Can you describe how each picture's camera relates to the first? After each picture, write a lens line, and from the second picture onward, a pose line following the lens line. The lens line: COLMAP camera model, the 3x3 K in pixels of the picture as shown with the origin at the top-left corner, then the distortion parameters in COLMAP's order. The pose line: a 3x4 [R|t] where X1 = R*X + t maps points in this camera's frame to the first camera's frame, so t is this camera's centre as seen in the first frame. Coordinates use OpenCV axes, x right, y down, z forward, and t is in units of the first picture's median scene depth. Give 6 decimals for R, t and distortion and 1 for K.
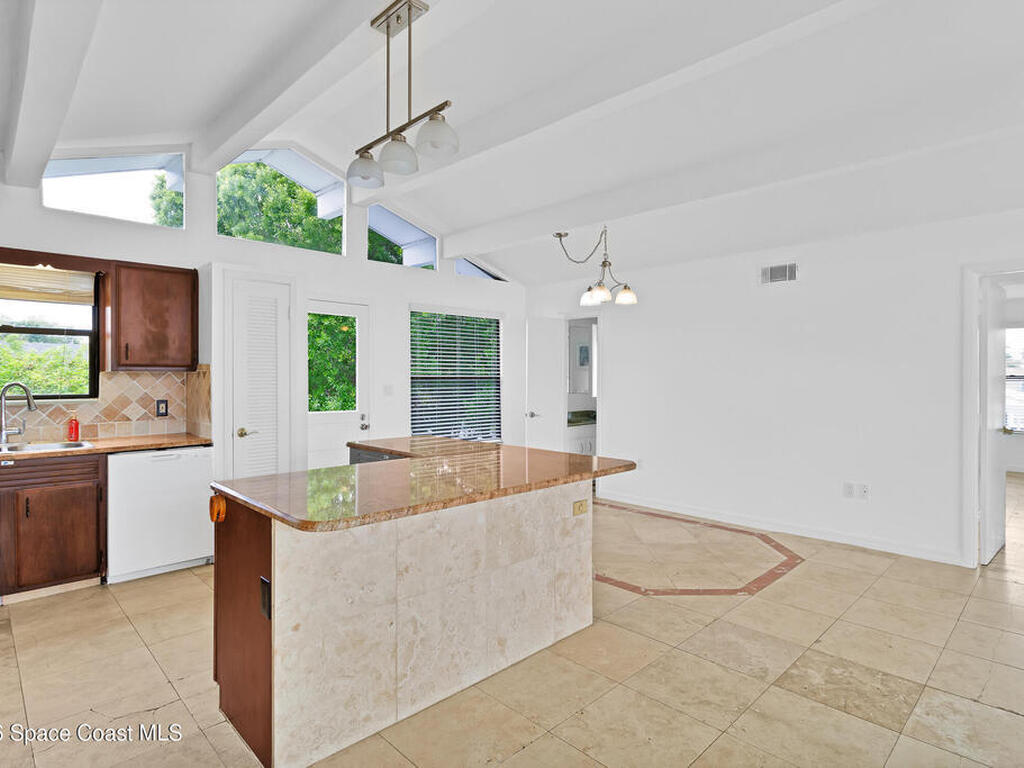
lens RADIAL K [[550.9, 0, 517.5], [0, 550.9, 379.0], [0, 0, 1]] dist [-0.000131, 0.000585]
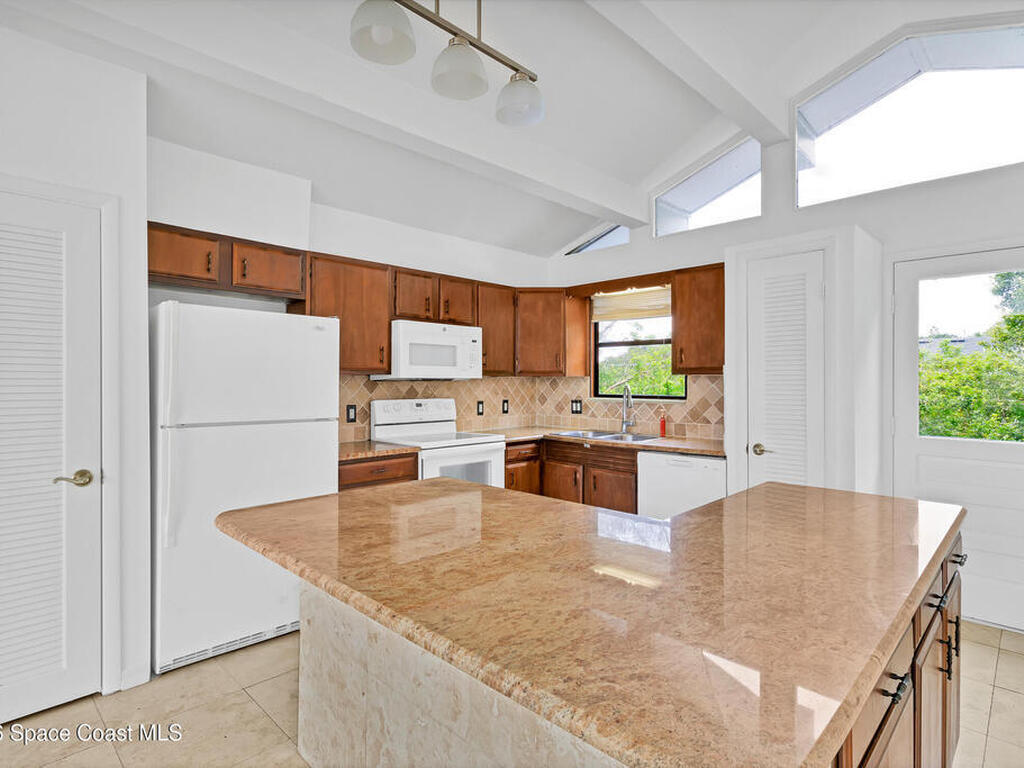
lens RADIAL K [[544.2, 0, 514.0], [0, 544.2, 380.5], [0, 0, 1]] dist [0.001208, 0.000476]
pose [[0.024779, 0.000137, -0.999693, 0.409805], [-0.004958, 0.999988, 0.000014, -0.002192], [0.999681, 0.004956, 0.024779, 0.887617]]
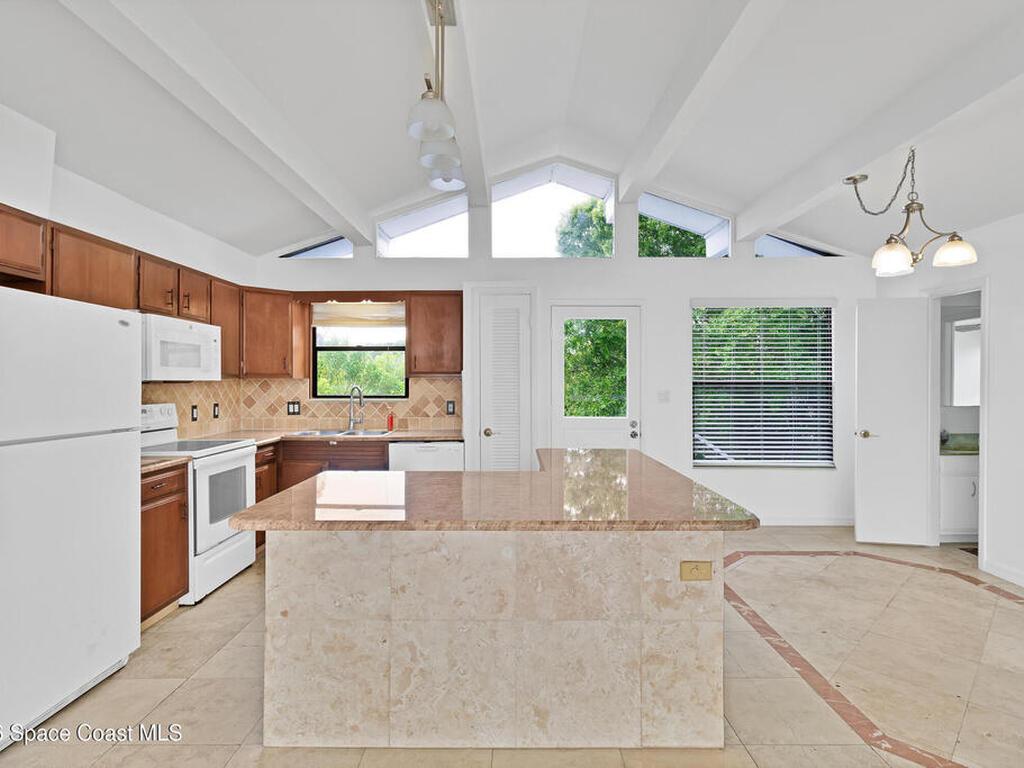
lens RADIAL K [[550.9, 0, 517.5], [0, 550.9, 379.0], [0, 0, 1]] dist [-0.000131, 0.000585]
pose [[0.716923, -0.002344, -0.697148, 0.451004], [-0.002638, 0.999978, -0.006075, -0.005018], [0.697147, 0.006195, 0.716902, 0.350980]]
